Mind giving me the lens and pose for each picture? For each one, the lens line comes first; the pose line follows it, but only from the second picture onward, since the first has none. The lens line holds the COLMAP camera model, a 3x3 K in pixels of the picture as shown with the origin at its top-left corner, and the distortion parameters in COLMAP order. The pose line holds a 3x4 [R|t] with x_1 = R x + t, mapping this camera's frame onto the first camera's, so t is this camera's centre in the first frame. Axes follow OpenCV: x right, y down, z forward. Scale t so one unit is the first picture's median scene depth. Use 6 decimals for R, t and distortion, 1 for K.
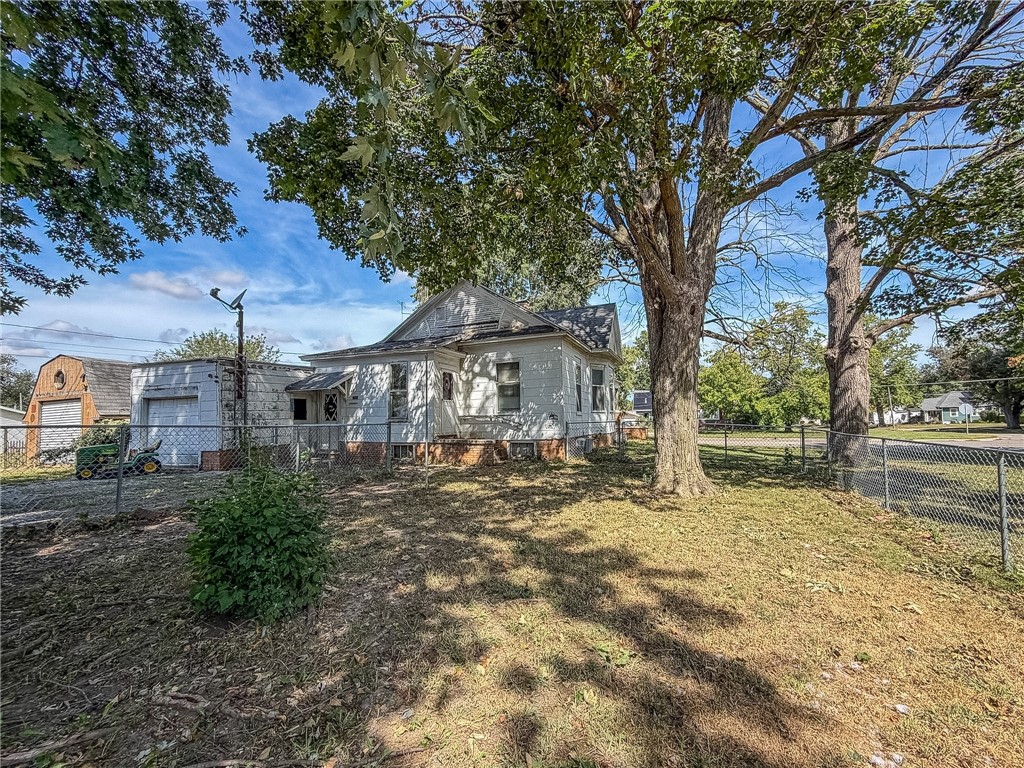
lens RADIAL K [[417.7, 0, 516.9], [0, 417.7, 384.3], [0, 0, 1]] dist [0.000373, -0.000065]
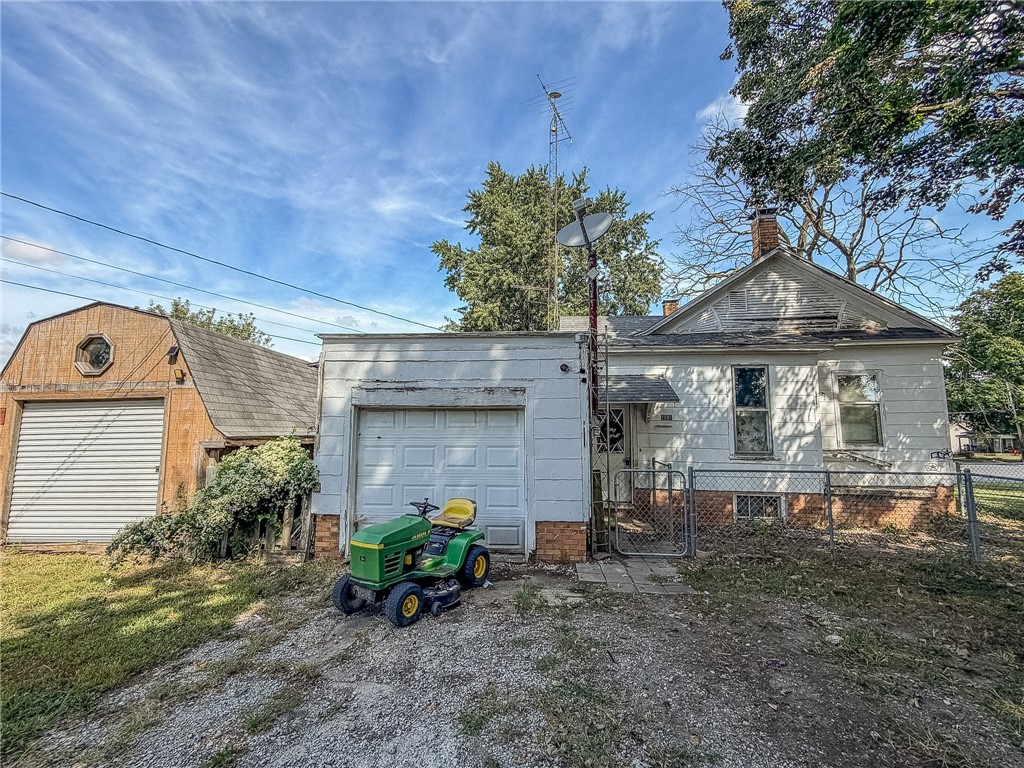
lens RADIAL K [[417.7, 0, 516.9], [0, 417.7, 384.3], [0, 0, 1]] dist [0.000373, -0.000065]
pose [[0.969950, 0.054000, 0.237238, -0.765893], [-0.045692, 0.998139, -0.040383, 0.017908], [-0.238977, 0.028329, 0.970612, 0.453016]]
